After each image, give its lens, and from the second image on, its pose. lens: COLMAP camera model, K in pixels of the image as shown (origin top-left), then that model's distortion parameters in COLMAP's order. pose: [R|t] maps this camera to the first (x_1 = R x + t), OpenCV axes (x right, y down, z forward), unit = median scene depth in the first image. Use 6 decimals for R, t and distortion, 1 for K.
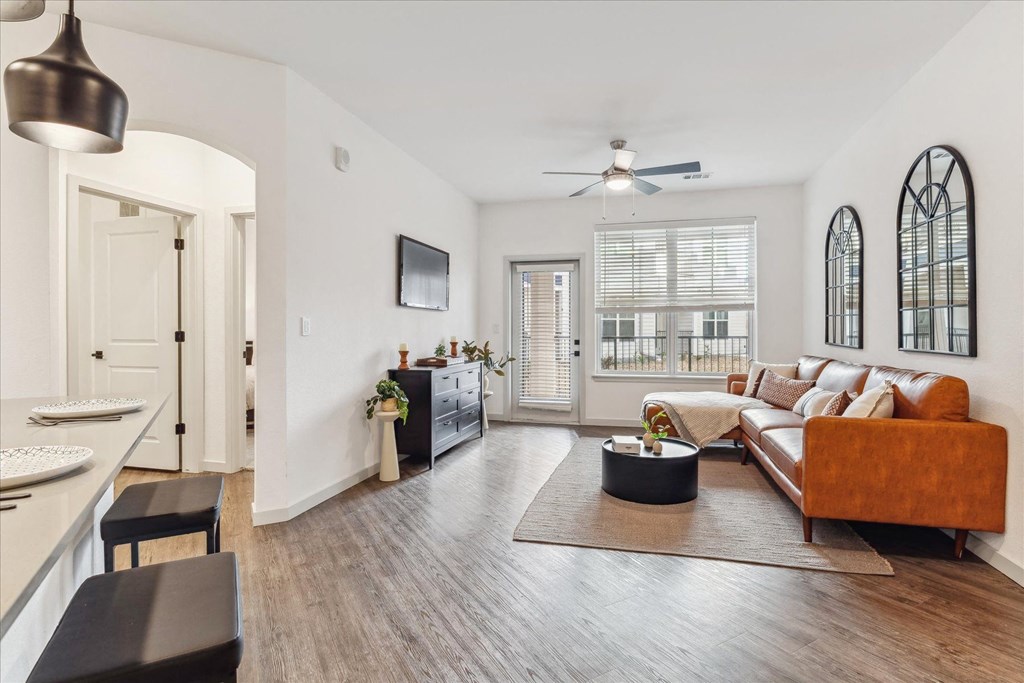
lens RADIAL K [[508.1, 0, 516.9], [0, 508.1, 332.0], [0, 0, 1]] dist [-0.003012, -0.001090]
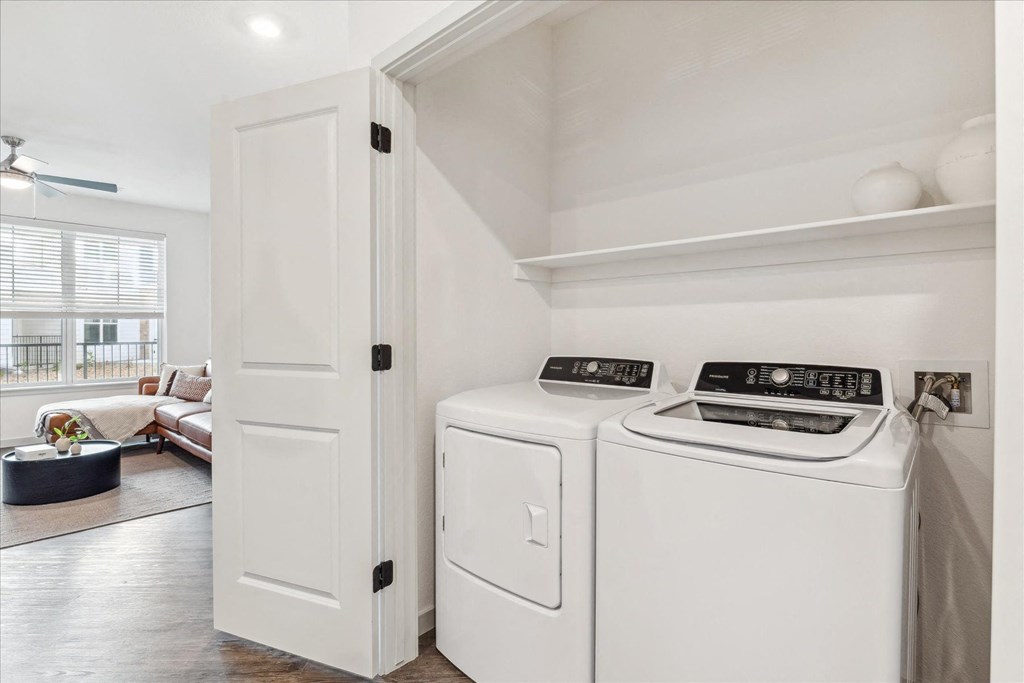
lens RADIAL K [[508.1, 0, 516.9], [0, 508.1, 332.0], [0, 0, 1]] dist [-0.003012, -0.001090]
pose [[0.476296, 0.001586, 0.879284, -0.184961], [0.004304, 0.999982, -0.004135, -0.008229], [-0.879274, 0.005754, 0.476281, -0.273905]]
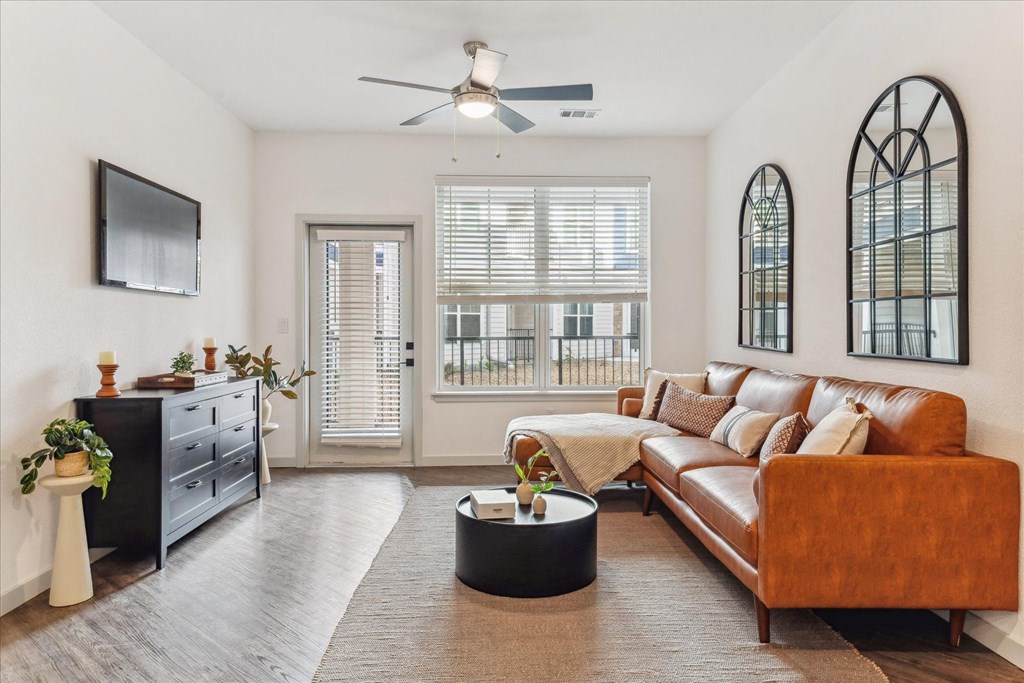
lens RADIAL K [[660.1, 0, 512.5], [0, 660.1, 332.3], [0, 0, 1]] dist [0.043255, -0.000494]
pose [[0.959504, -0.001324, 0.281691, 0.000643], [0.000553, 0.999996, 0.002817, -0.000911], [-0.281693, -0.002547, 0.959501, 0.155822]]
